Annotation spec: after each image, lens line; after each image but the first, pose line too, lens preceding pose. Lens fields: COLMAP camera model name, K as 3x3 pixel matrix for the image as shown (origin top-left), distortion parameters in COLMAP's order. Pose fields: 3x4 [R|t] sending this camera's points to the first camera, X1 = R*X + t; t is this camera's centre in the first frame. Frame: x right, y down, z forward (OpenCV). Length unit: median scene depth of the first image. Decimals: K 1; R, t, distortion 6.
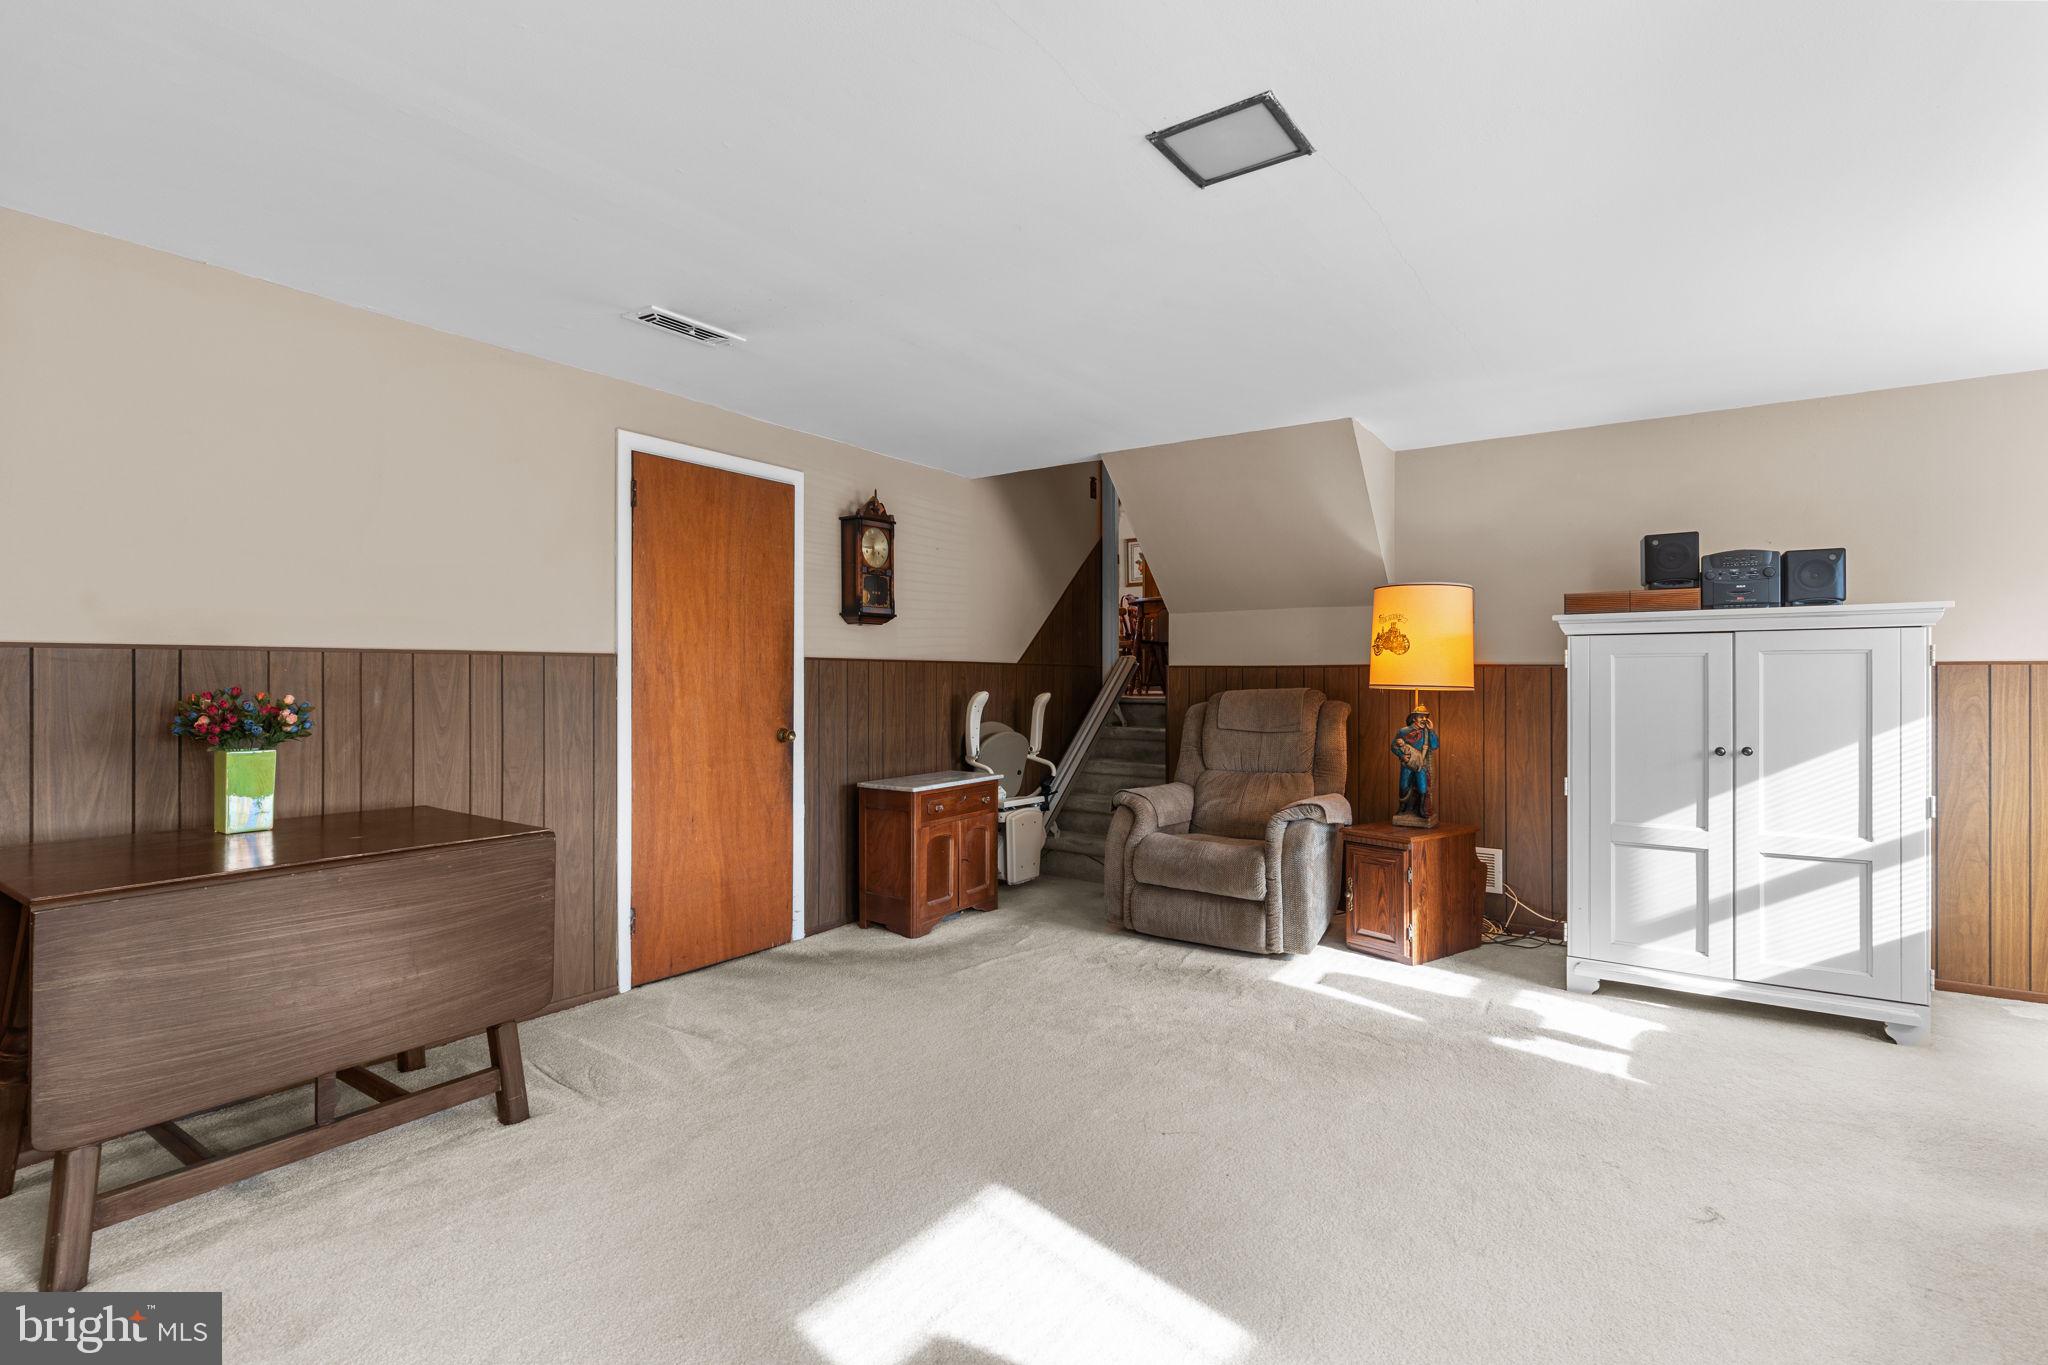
lens RADIAL K [[991.7, 0, 1024.0], [0, 991.7, 682.5], [0, 0, 1]] dist [0.001037, -0.000230]
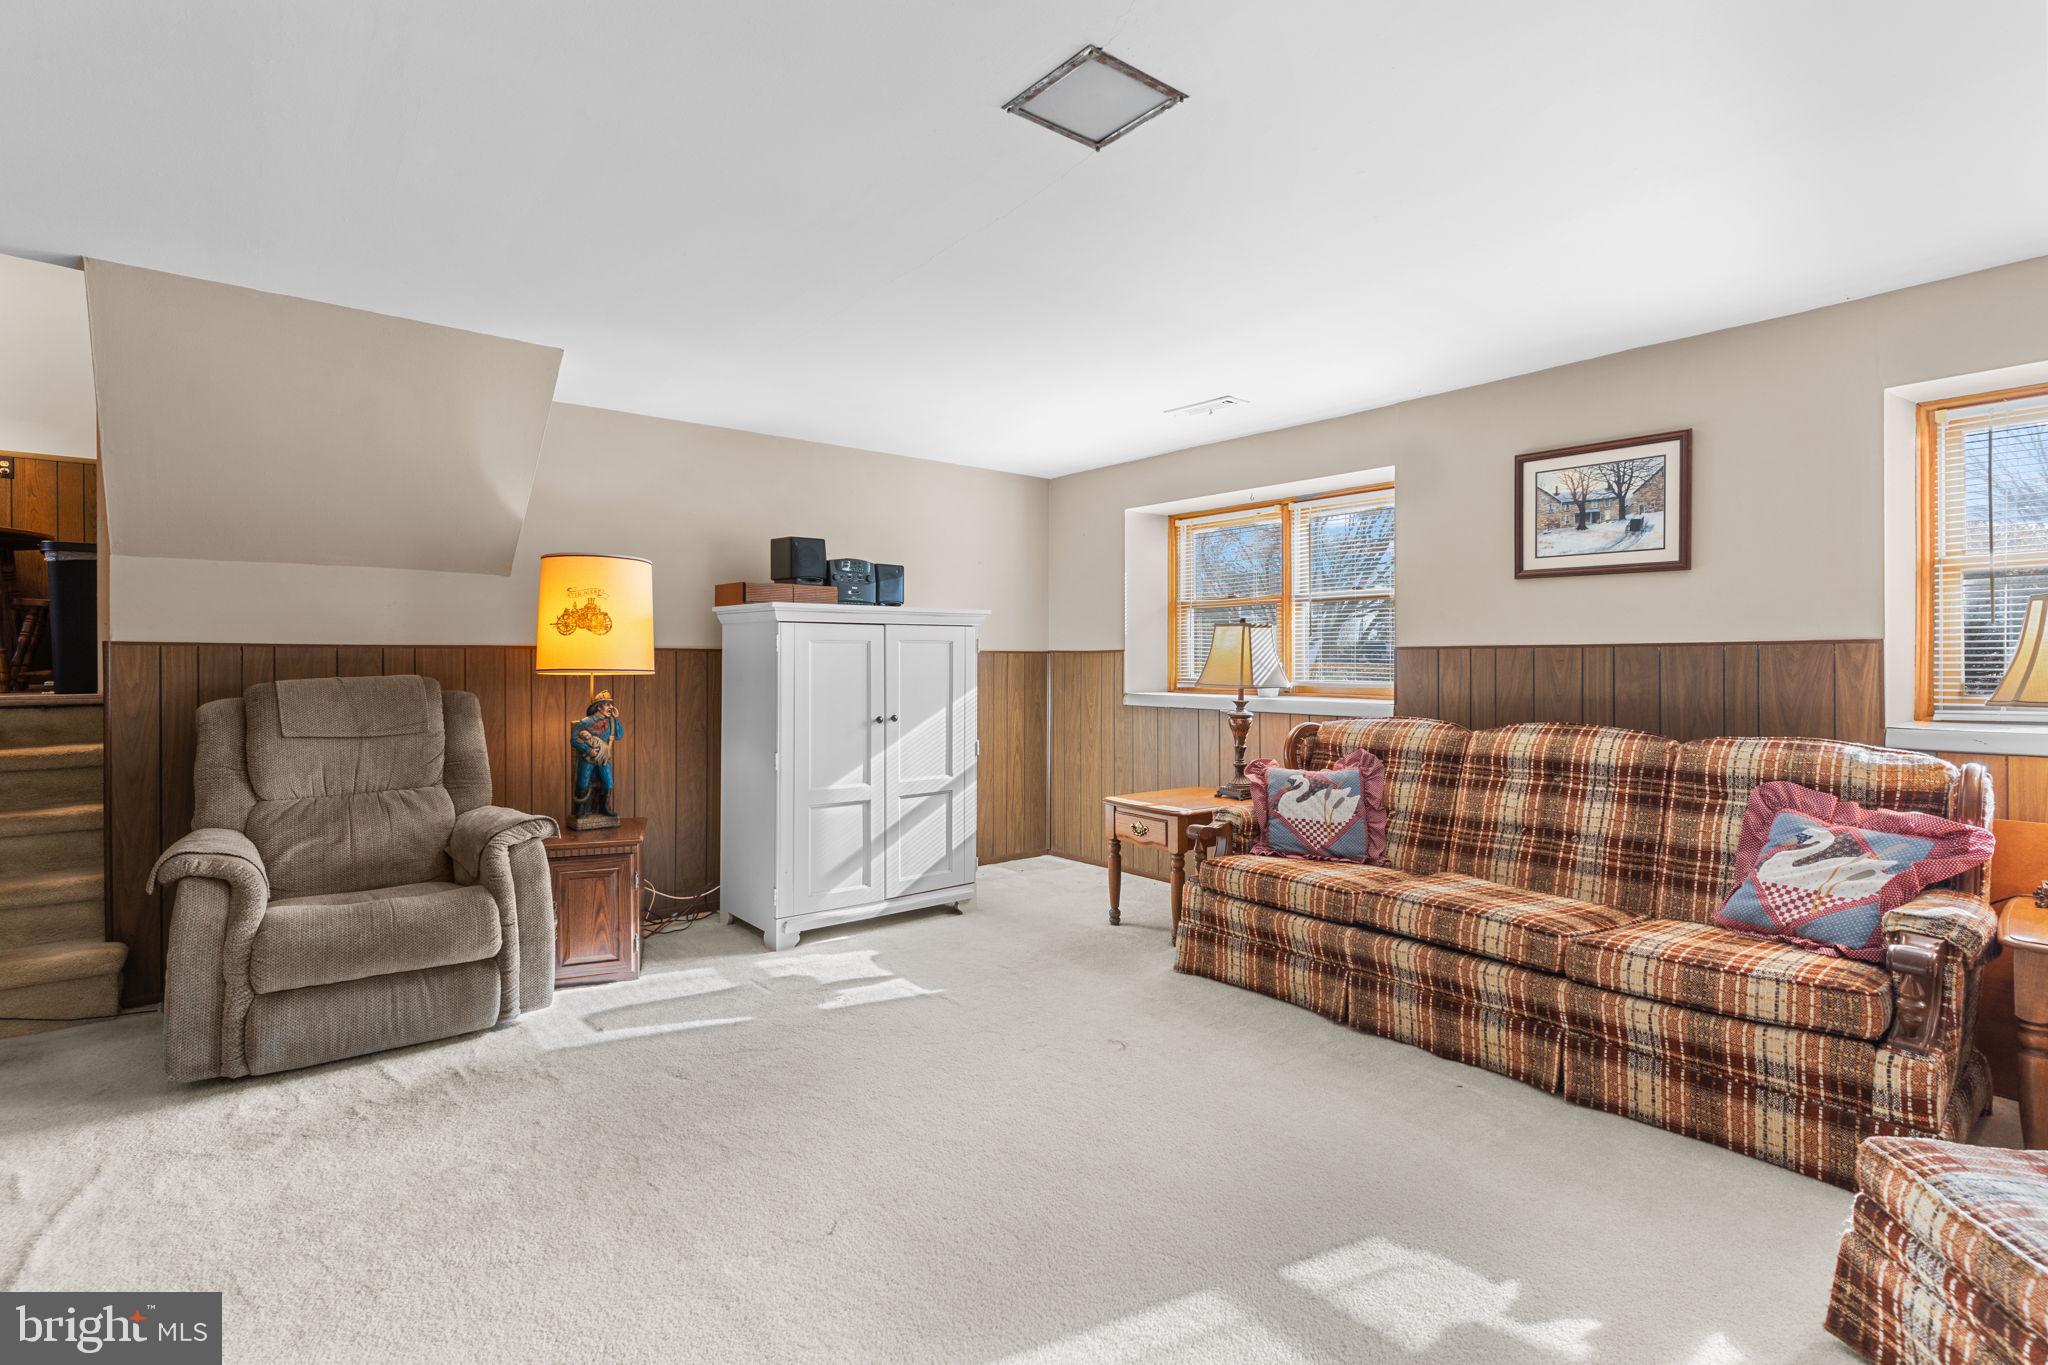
lens RADIAL K [[978.5, 0, 1021.5], [0, 978.5, 660.7], [0, 0, 1]] dist [0.001506, -0.000075]
pose [[0.274102, -0.003553, 0.961694, -0.393131], [0.005805, 0.999981, 0.002040, -0.005516], [-0.961683, 0.005023, 0.274117, 0.435882]]
